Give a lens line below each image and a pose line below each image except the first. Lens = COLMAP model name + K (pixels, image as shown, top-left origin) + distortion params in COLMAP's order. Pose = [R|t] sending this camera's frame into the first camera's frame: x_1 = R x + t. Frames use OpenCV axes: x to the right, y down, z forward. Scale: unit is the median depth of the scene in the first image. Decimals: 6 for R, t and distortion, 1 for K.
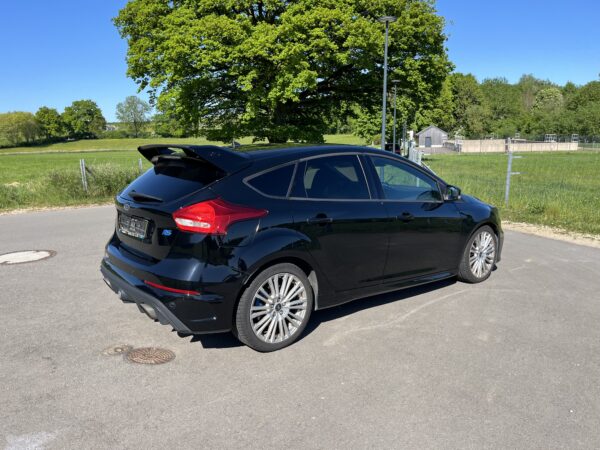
lens RADIAL K [[452.4, 0, 301.5], [0, 452.4, 227.7], [0, 0, 1]] dist [0.085218, -0.116699]
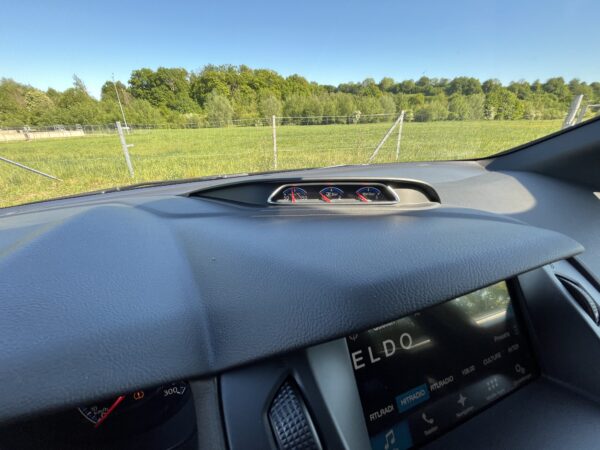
lens RADIAL K [[245.3, 0, 299.1], [0, 245.3, 226.1], [0, 0, 1]] dist [-0.002559, -0.000024]
pose [[0.321566, -0.368649, 0.872177, 0.028130], [0.199624, 0.926791, 0.318132, -0.016771], [-0.925605, 0.071807, 0.371616, 0.154107]]
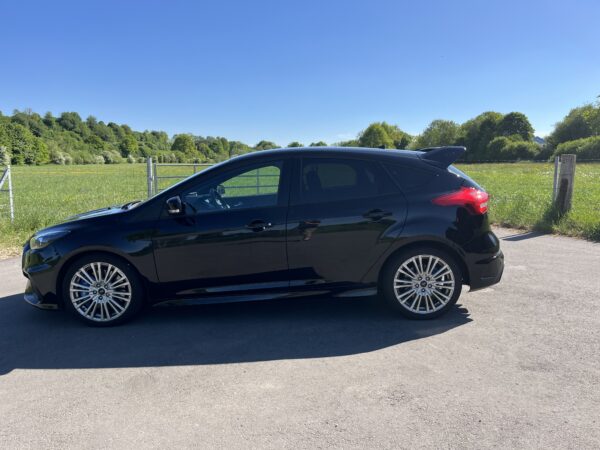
lens RADIAL K [[454.3, 0, 302.7], [0, 454.3, 230.8], [0, 0, 1]] dist [0.070007, -0.096759]
pose [[-0.764645, -0.086973, 0.638556, -0.084180], [0.131467, 0.948964, 0.286679, -0.039614], [-0.630900, 0.303156, -0.714186, 0.238006]]
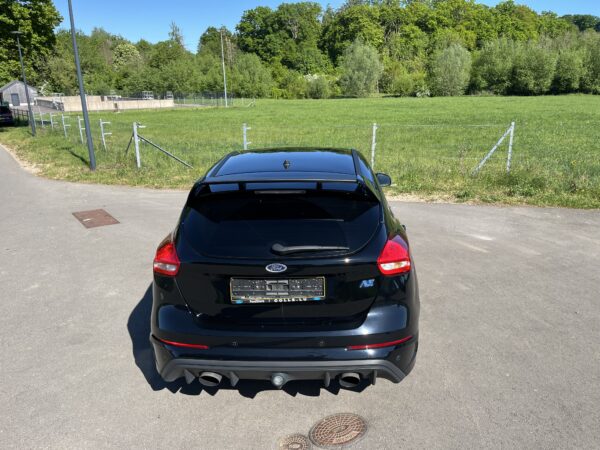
lens RADIAL K [[452.4, 0, 301.5], [0, 452.4, 227.7], [0, 0, 1]] dist [0.085218, -0.116699]
pose [[0.673070, -0.215655, 0.707439, -0.087739], [0.149442, 0.976469, 0.155484, -0.022251], [-0.724323, 0.001070, 0.689460, 0.044926]]
